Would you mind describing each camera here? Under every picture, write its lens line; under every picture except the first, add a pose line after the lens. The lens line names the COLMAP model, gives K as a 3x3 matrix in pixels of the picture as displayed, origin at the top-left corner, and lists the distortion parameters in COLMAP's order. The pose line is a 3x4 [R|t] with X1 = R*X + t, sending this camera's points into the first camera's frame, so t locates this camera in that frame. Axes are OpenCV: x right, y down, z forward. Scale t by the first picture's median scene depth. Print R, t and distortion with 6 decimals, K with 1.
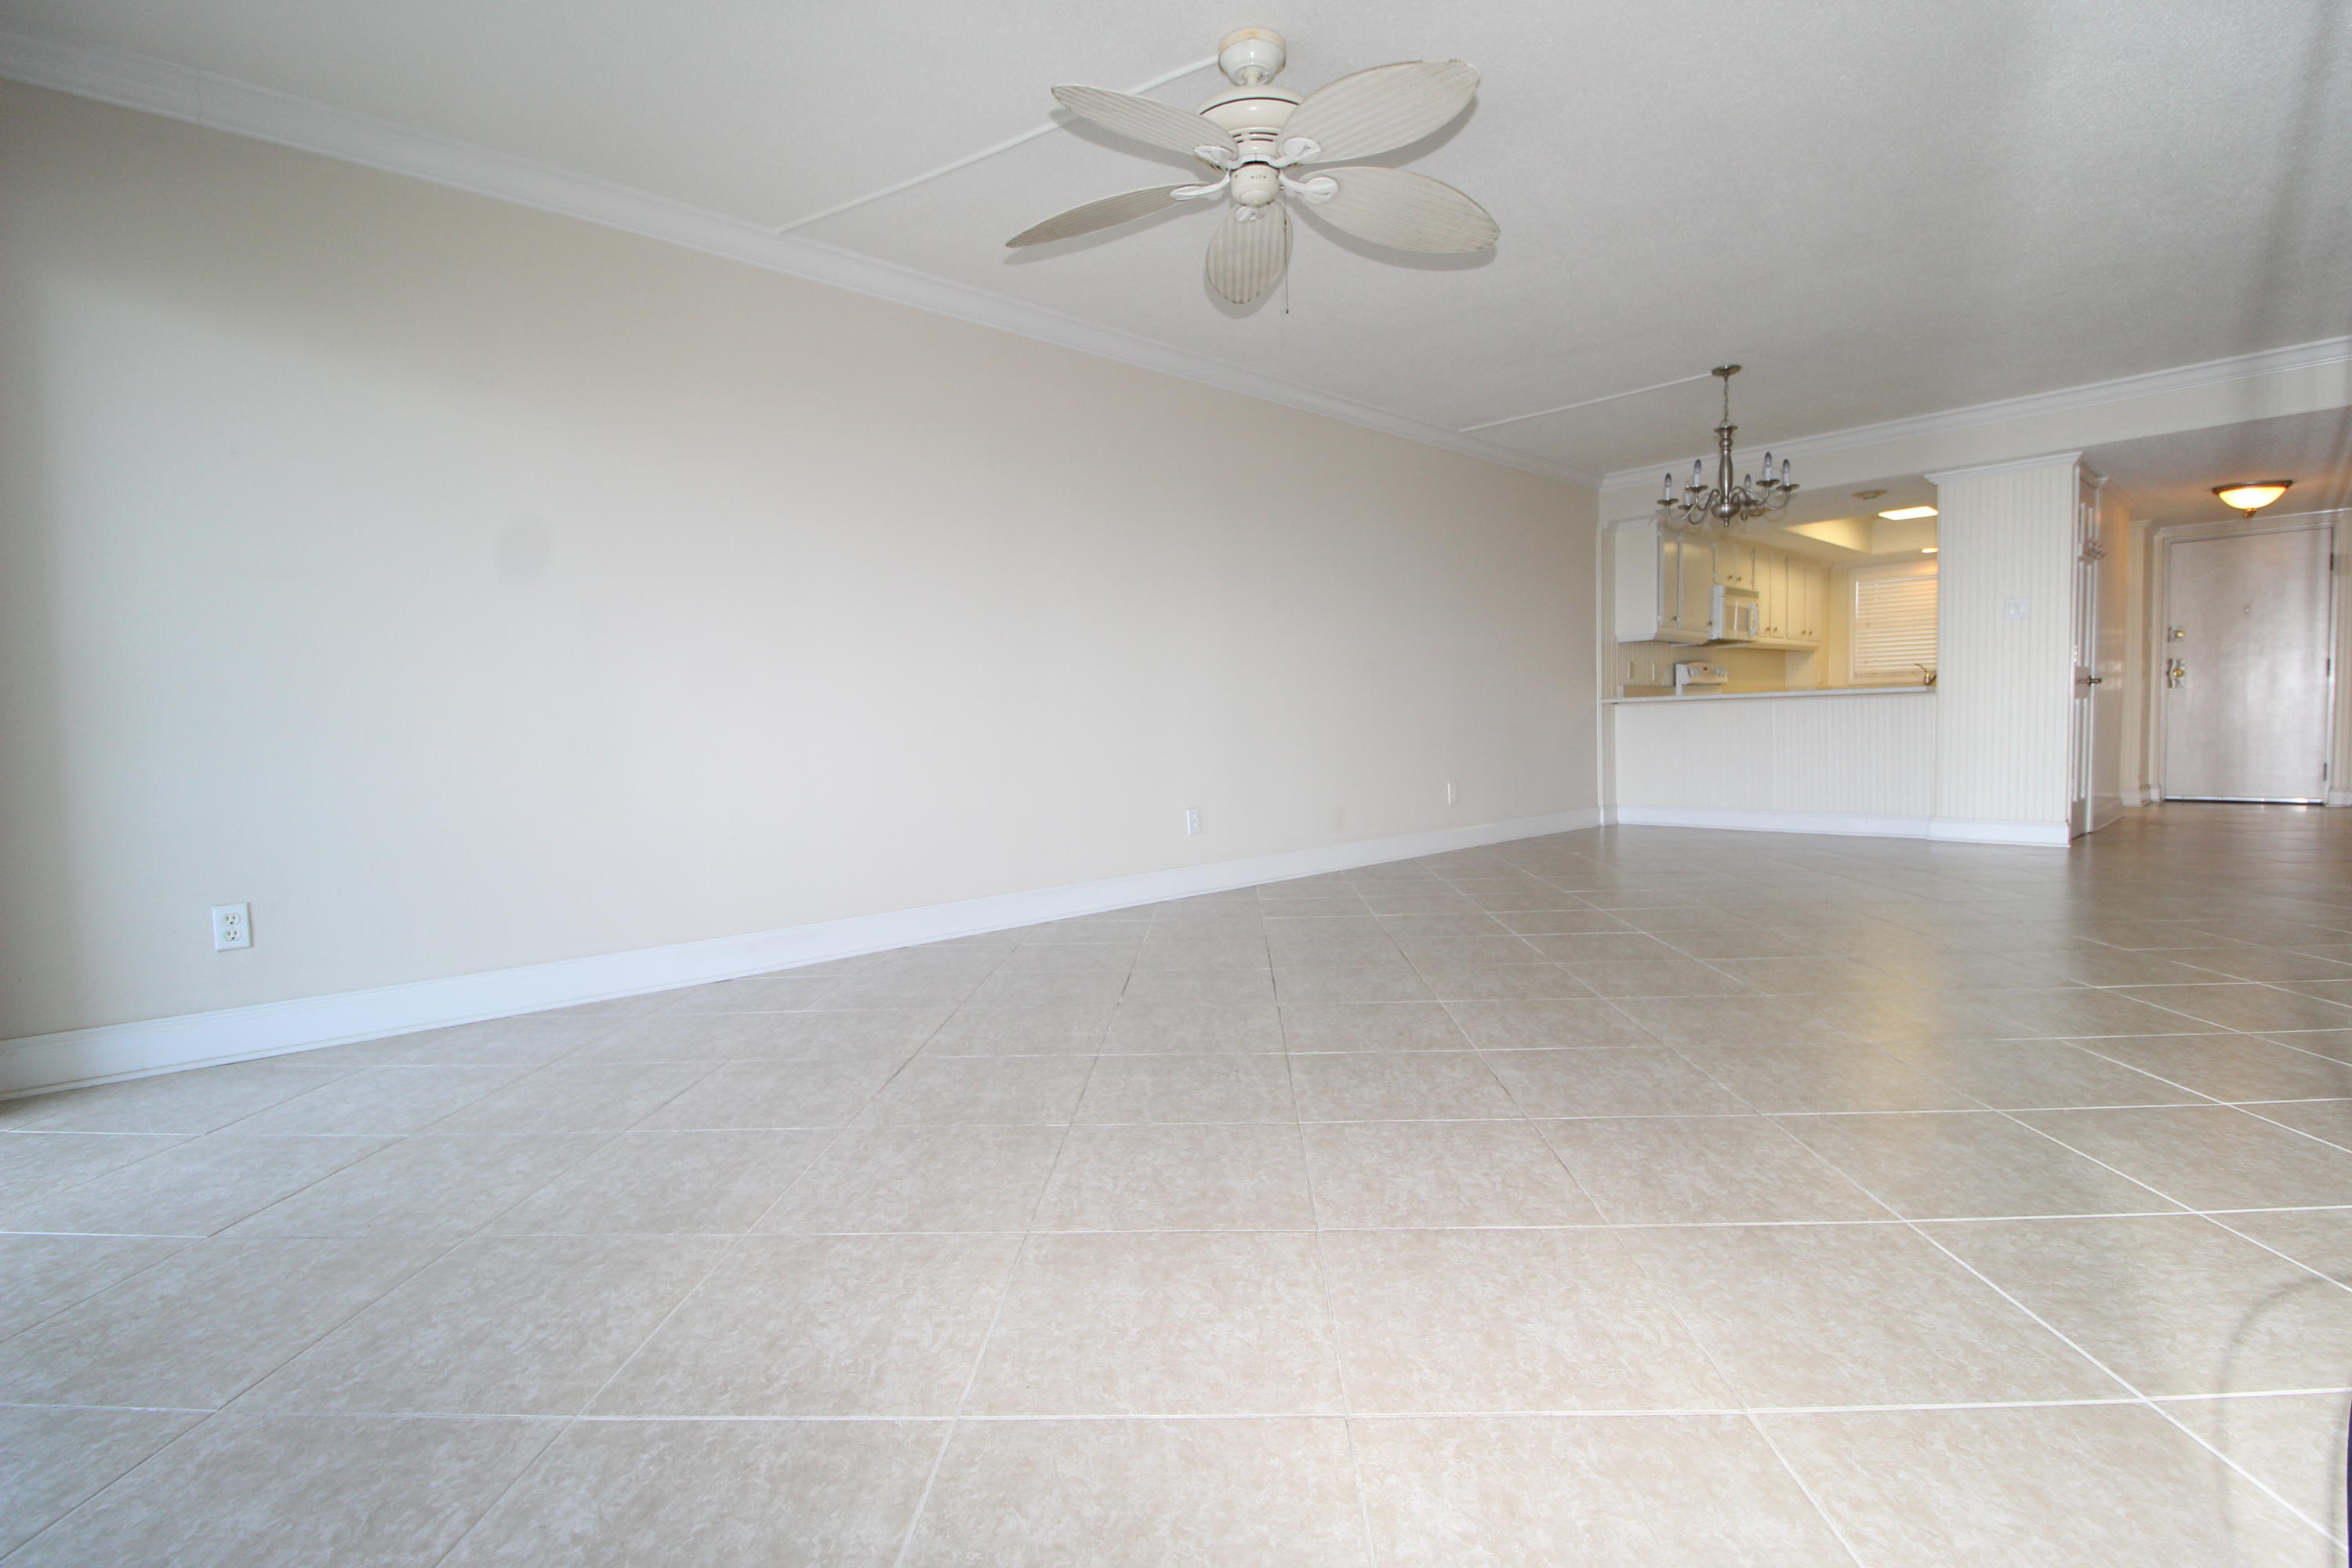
lens RADIAL K [[1079.1, 0, 1176.0], [0, 1079.1, 784.0], [0, 0, 1]] dist [-0.004479, -0.008758]
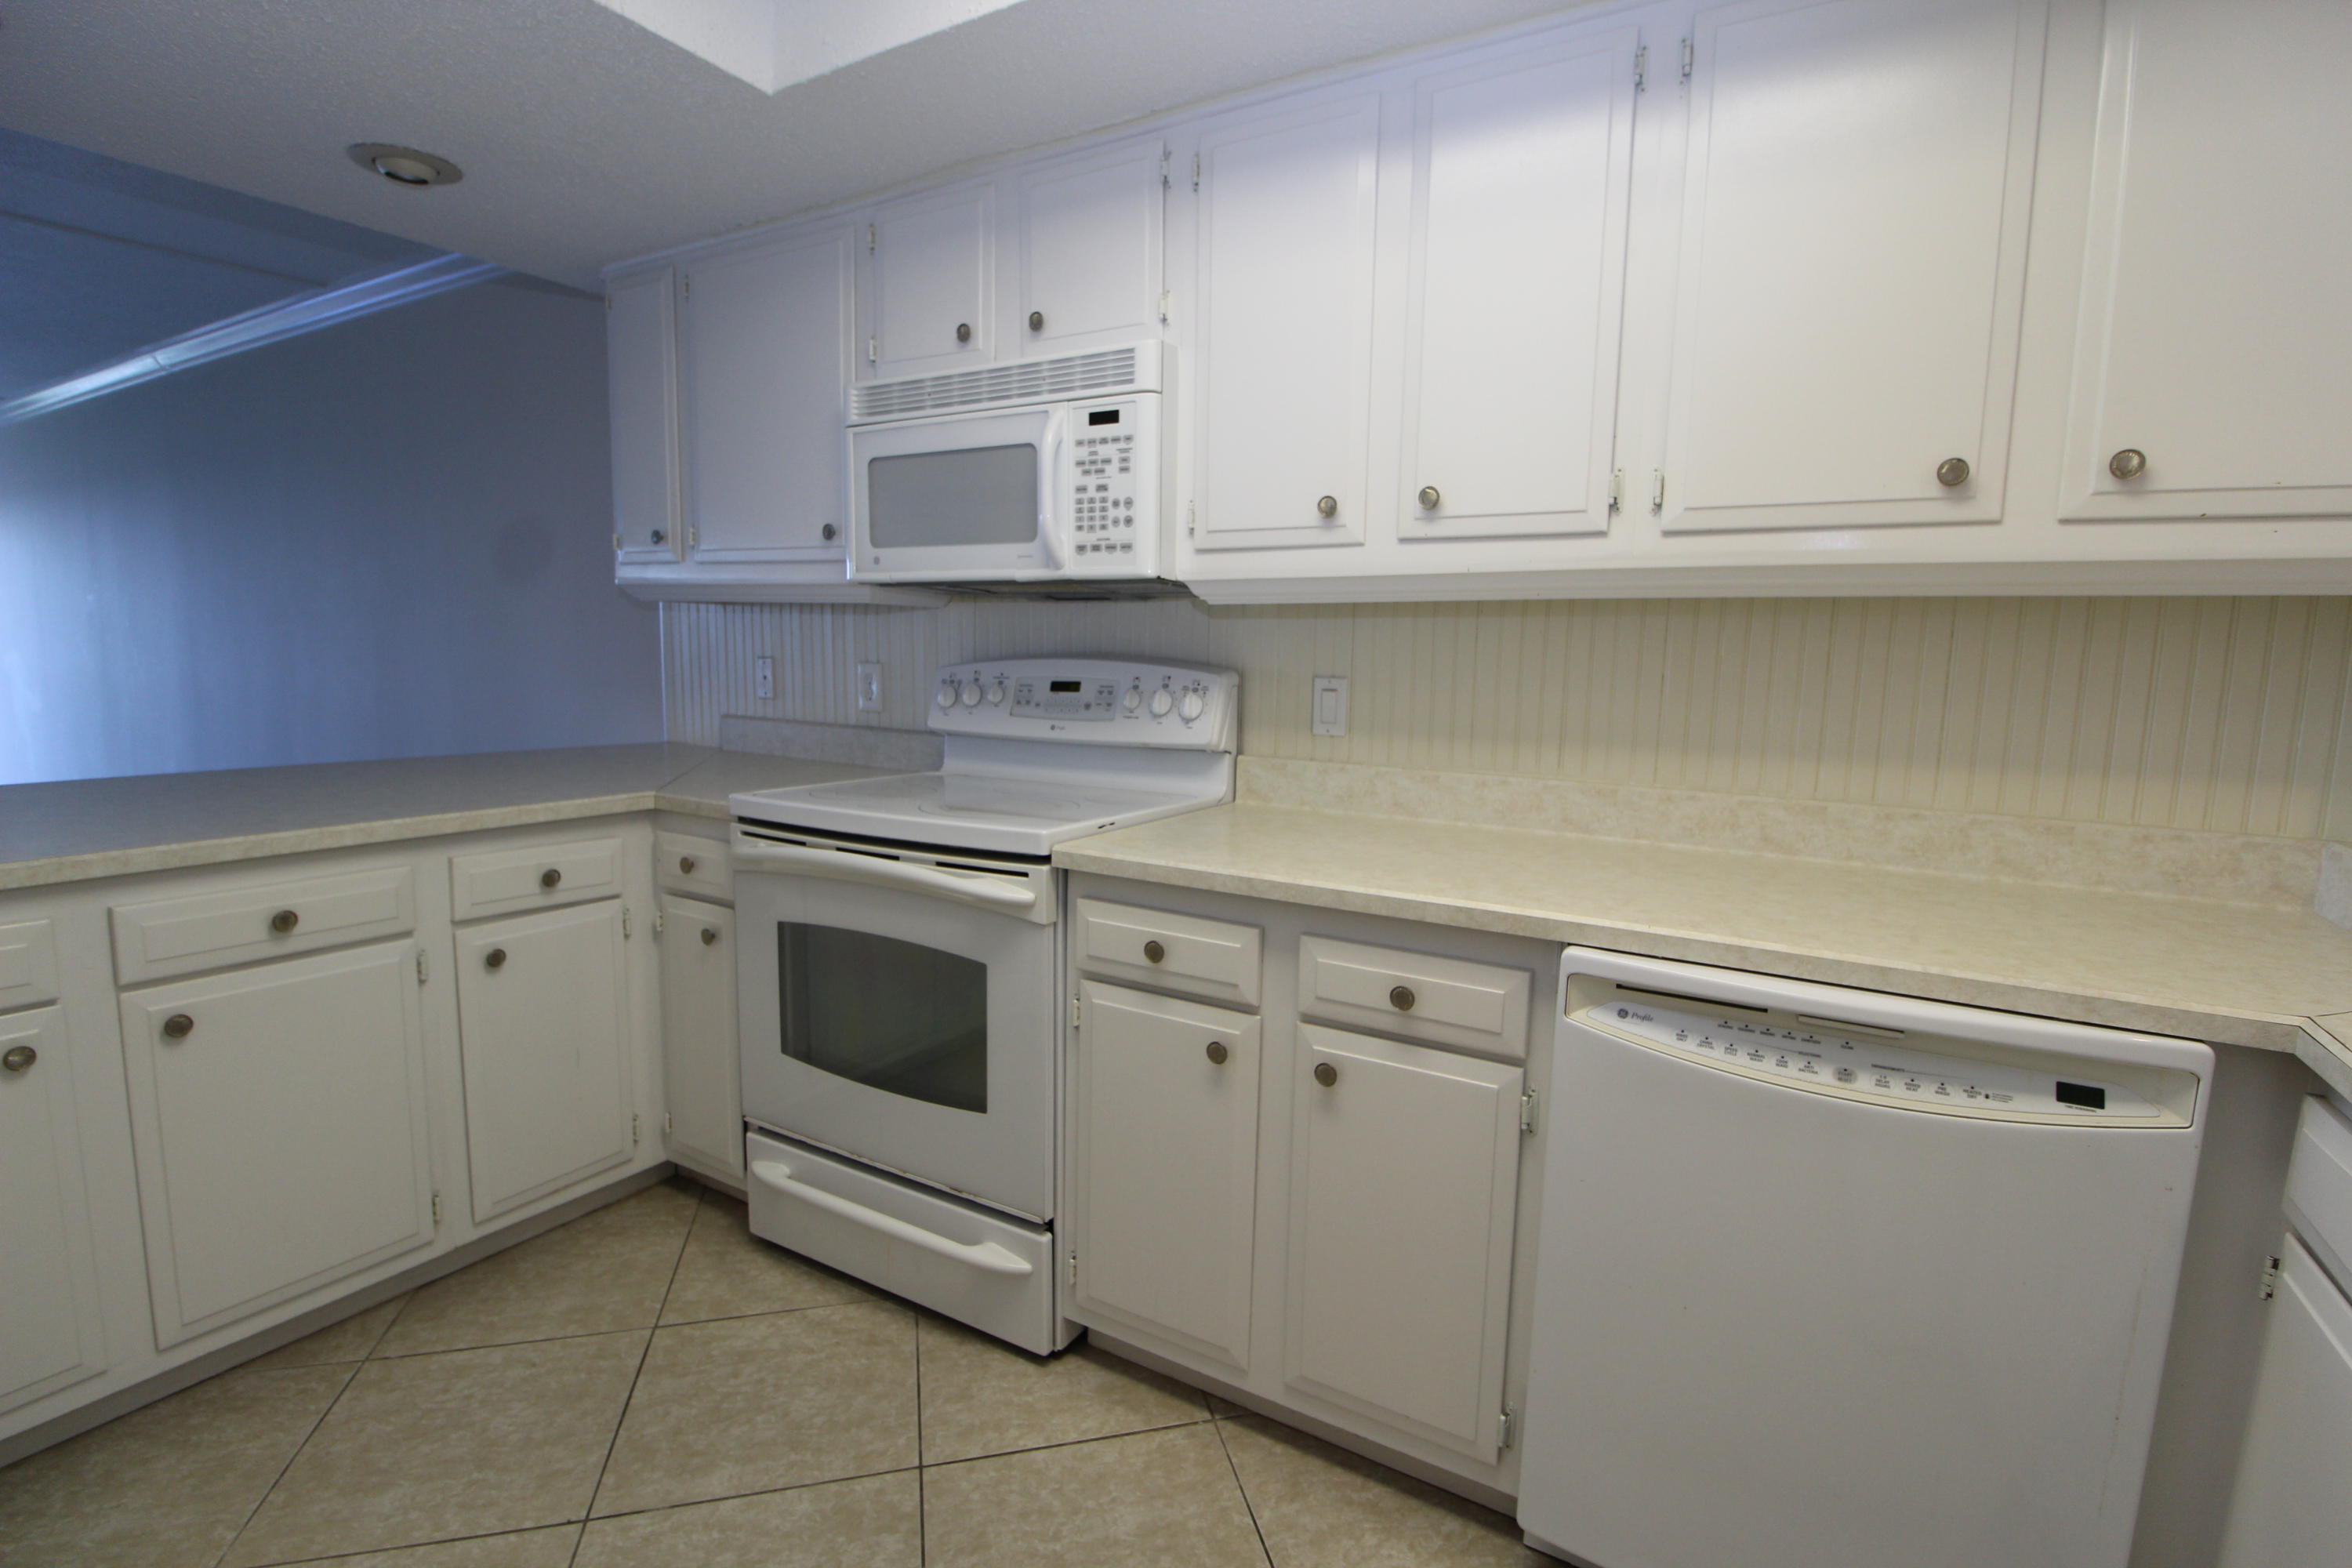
lens RADIAL K [[1093.9, 0, 1182.9], [0, 1093.9, 789.7], [0, 0, 1]] dist [-0.000692, -0.009797]
pose [[0.293115, 0.156406, -0.943197, 3.362127], [-0.082483, 0.986987, 0.138034, -0.534958], [0.952512, 0.037338, 0.302202, 4.153938]]
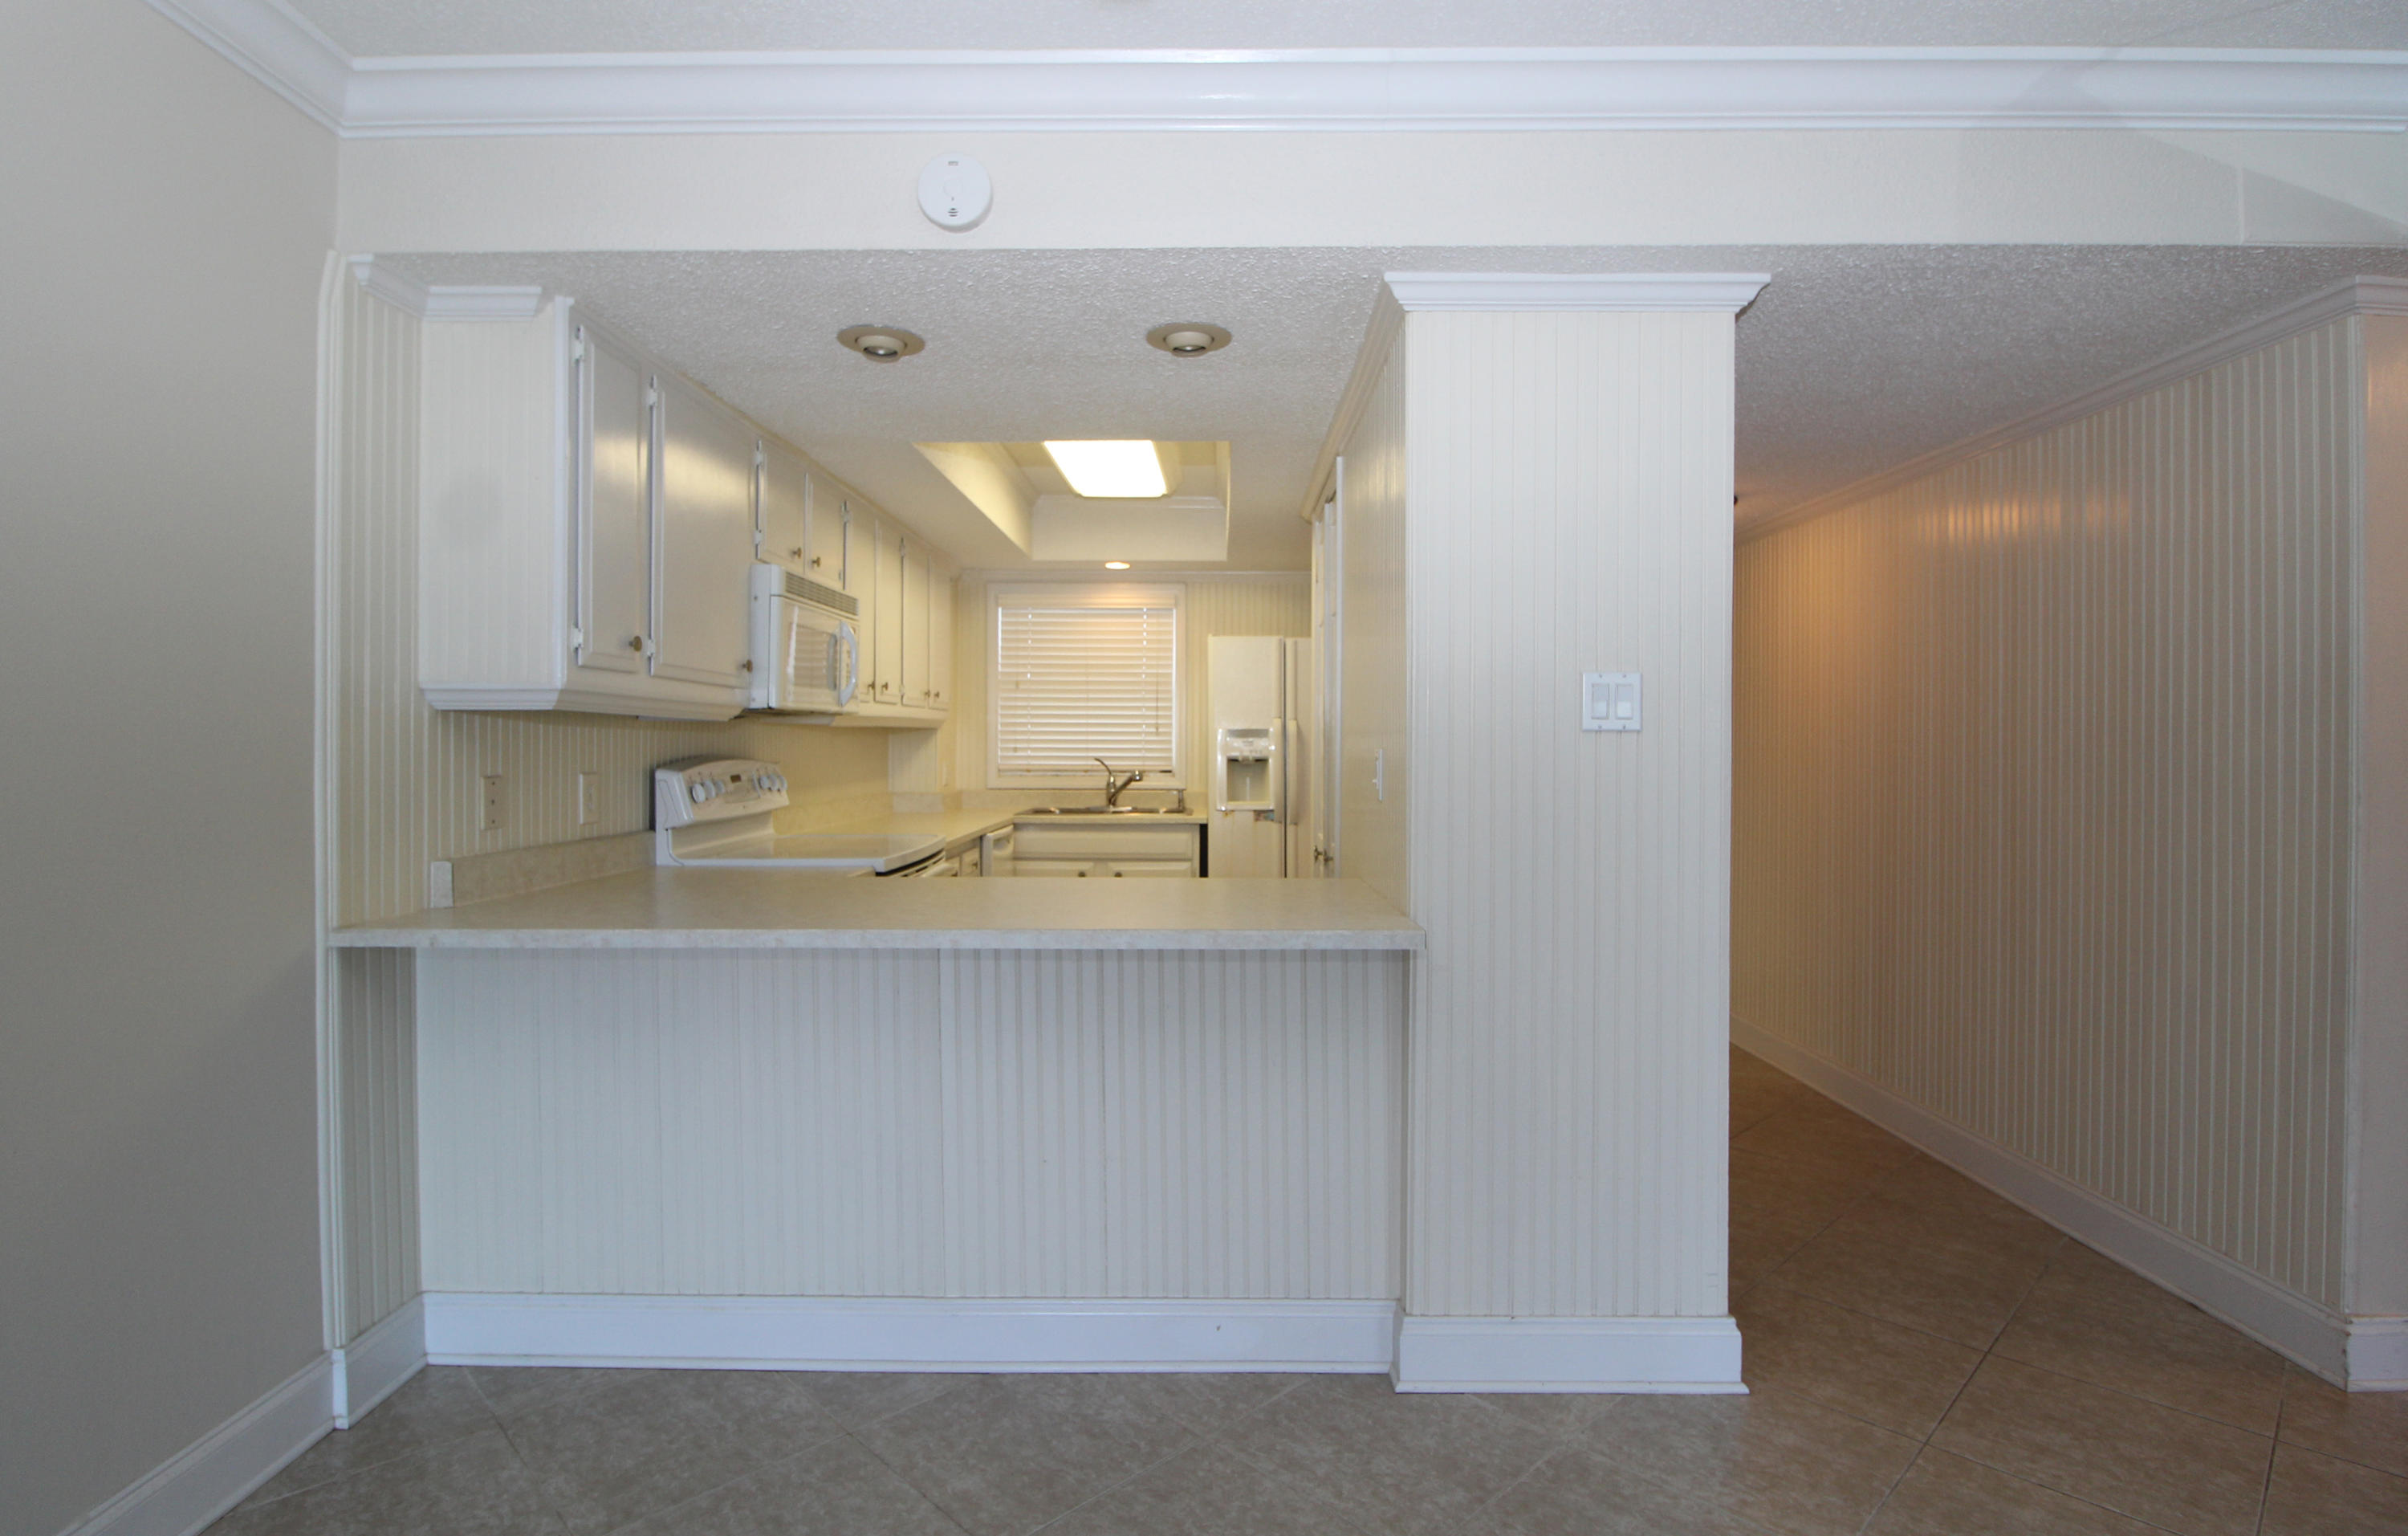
lens RADIAL K [[1181.3, 0, 1204.0], [0, 1181.3, 768.0], [0, 0, 1]] dist [0.003369, 0.000459]
pose [[0.678336, 0.011738, 0.734658, 1.275652], [0.020857, 0.999162, -0.035221, -0.404062], [-0.734456, 0.039215, 0.677523, 2.558569]]
